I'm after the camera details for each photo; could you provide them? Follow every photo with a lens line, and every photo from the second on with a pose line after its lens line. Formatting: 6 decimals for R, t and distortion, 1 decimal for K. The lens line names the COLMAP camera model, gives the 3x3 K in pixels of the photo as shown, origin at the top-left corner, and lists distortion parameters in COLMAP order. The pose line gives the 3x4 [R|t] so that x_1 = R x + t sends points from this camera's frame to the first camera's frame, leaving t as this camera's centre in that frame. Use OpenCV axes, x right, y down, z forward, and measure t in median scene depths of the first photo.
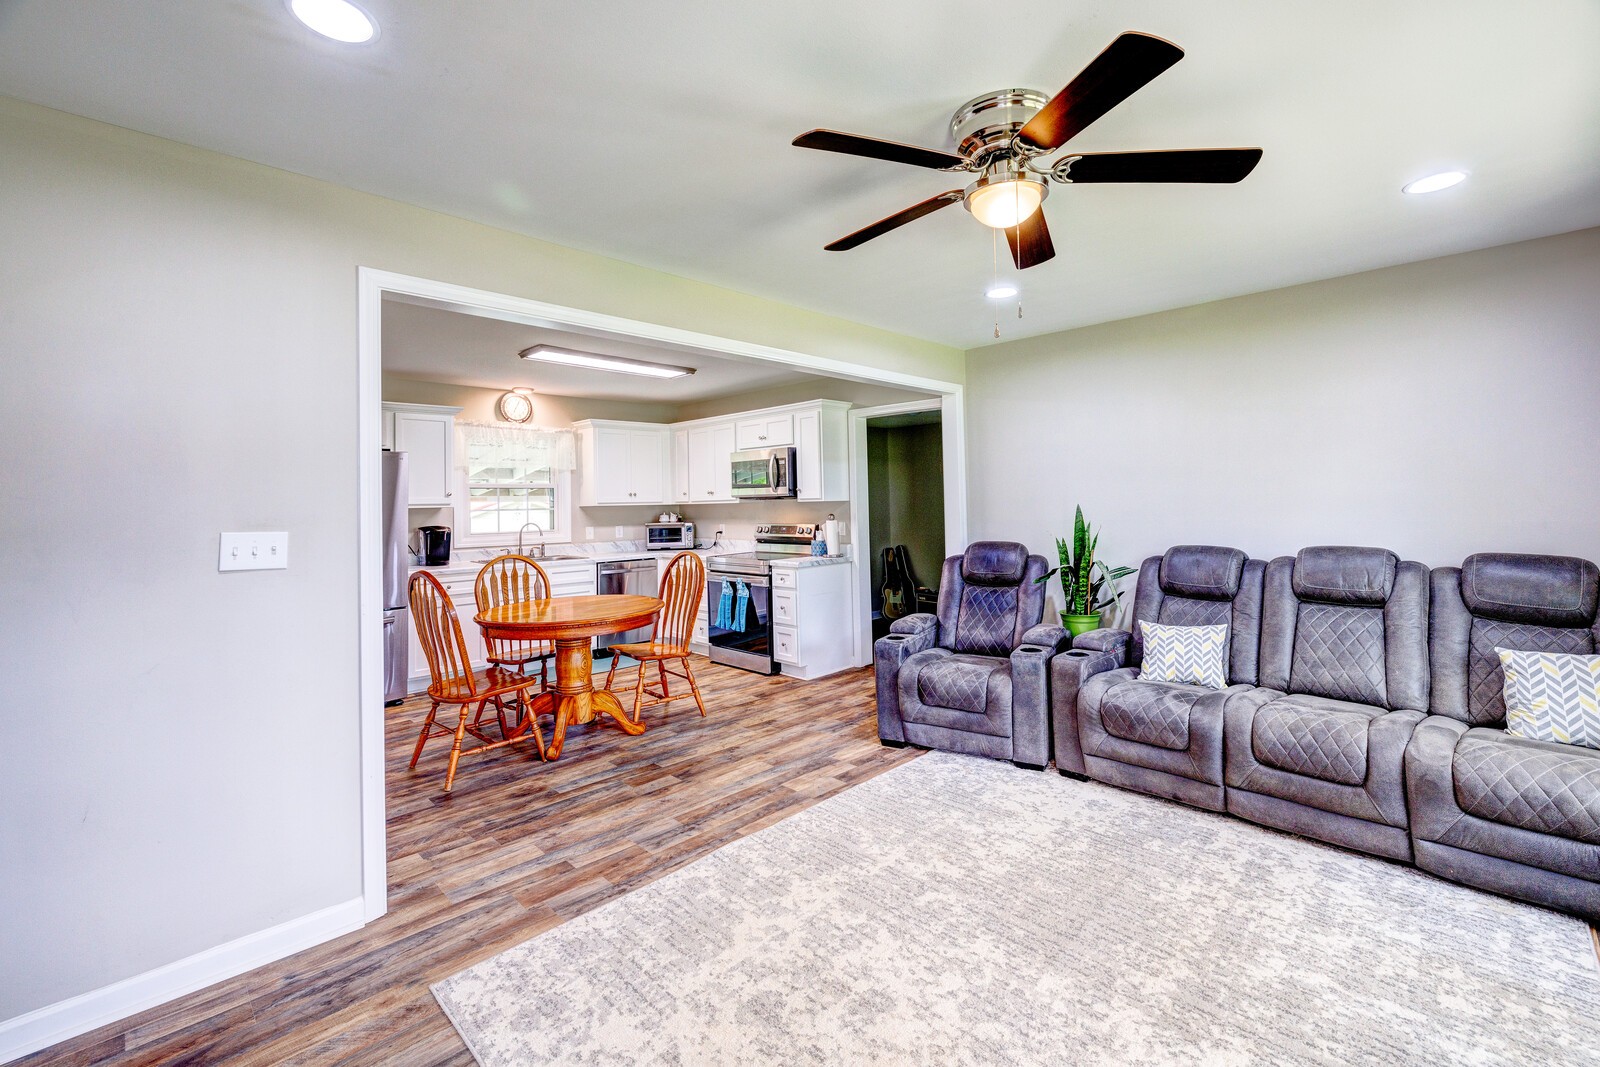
lens RADIAL K [[685.9, 0, 814.2], [0, 685.9, 488.8], [0, 0, 1]] dist [0.000613, 0.000028]
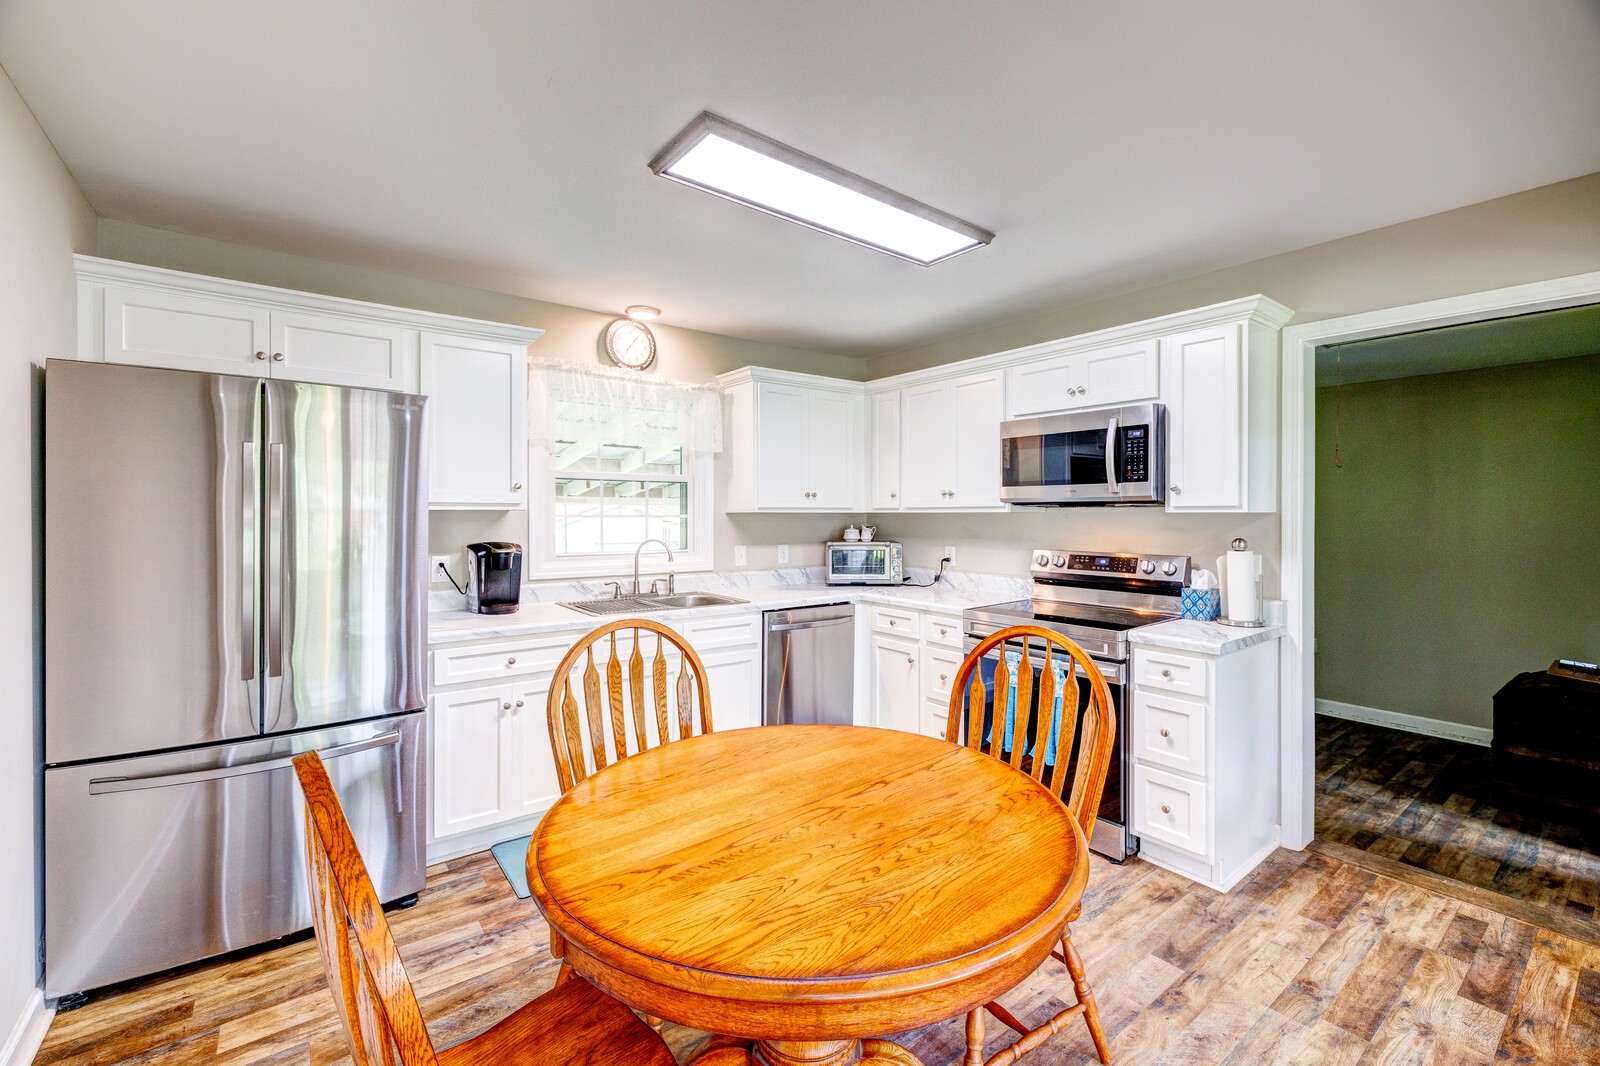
lens RADIAL K [[672.3, 0, 802.7], [0, 672.3, 521.4], [0, 0, 1]] dist [-0.000073, -0.000200]
pose [[0.990118, 0.021730, -0.138544, -0.215224], [-0.017125, 0.999263, 0.034343, 0.013053], [0.139188, -0.031631, 0.989761, 0.465018]]
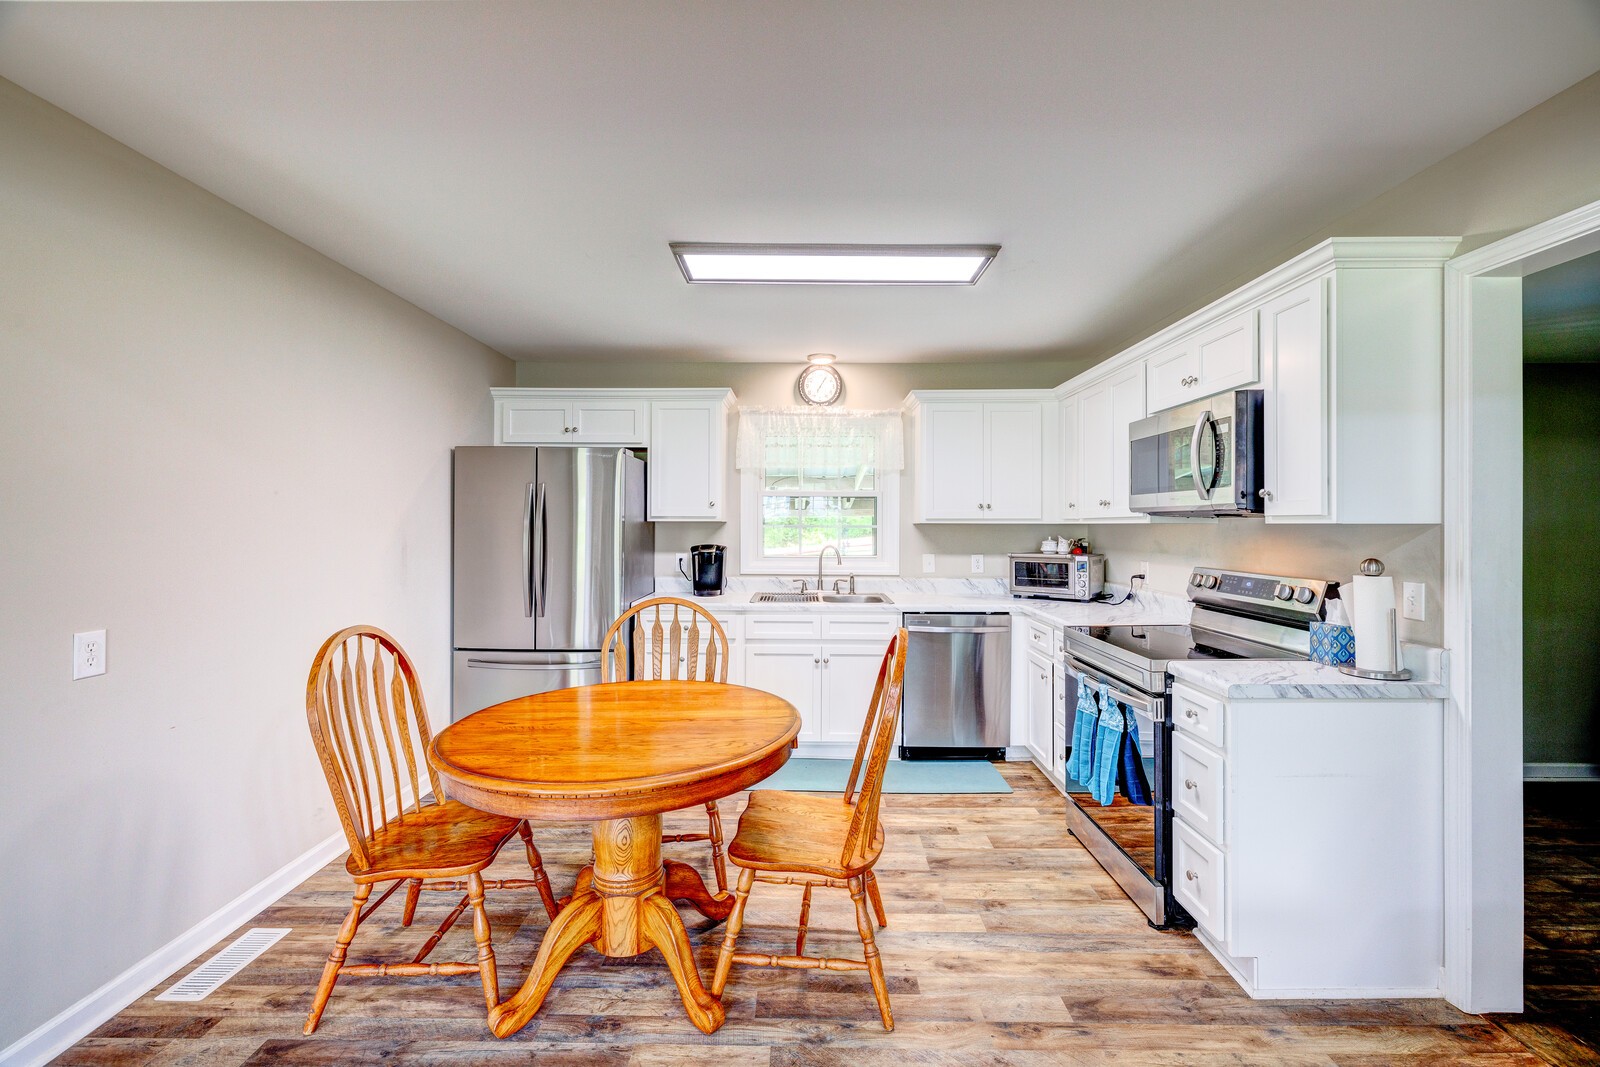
lens RADIAL K [[674.5, 0, 801.9], [0, 674.5, 527.4], [0, 0, 1]] dist [0.000321, -0.000386]
pose [[0.695608, 0.024892, -0.717990, 0.069500], [-0.001308, 0.999442, 0.033382, 0.008313], [0.718420, -0.022282, 0.695252, 0.517516]]
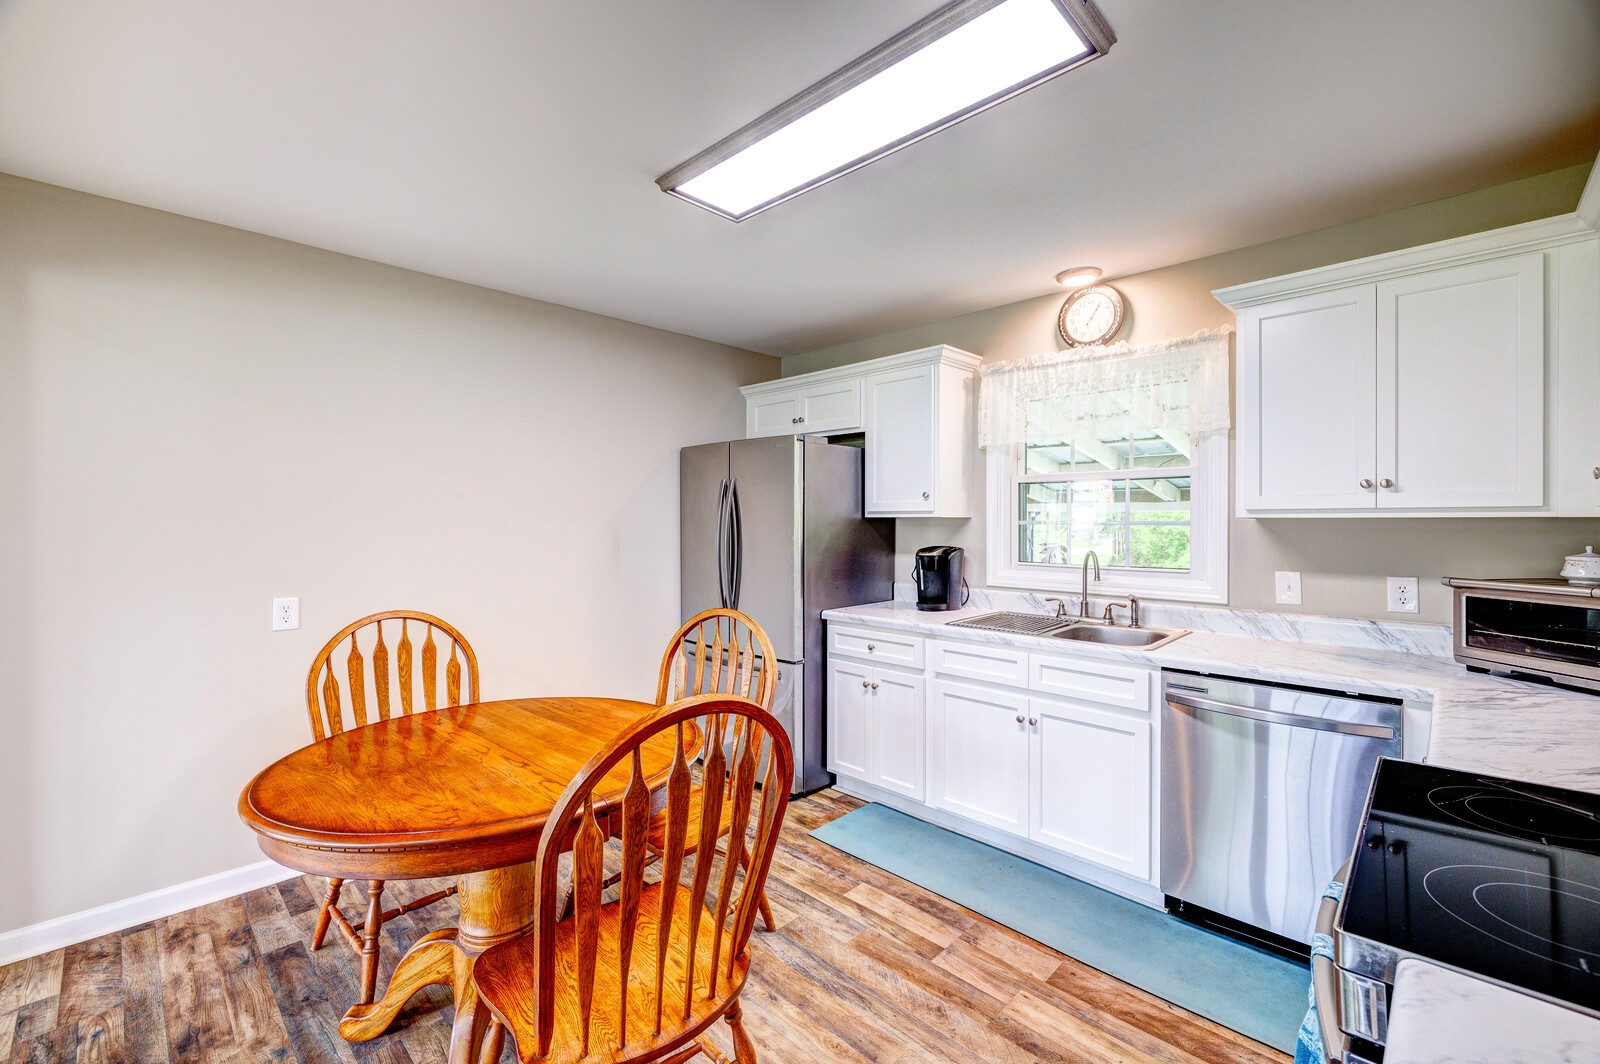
lens RADIAL K [[674.5, 0, 801.9], [0, 674.5, 525.9], [0, 0, 1]] dist [0.000321, -0.000386]
pose [[0.005292, 0.025074, -0.999672, 0.056804], [0.019102, 0.999501, 0.025171, 0.017190], [0.999804, -0.019229, 0.004810, 0.832860]]
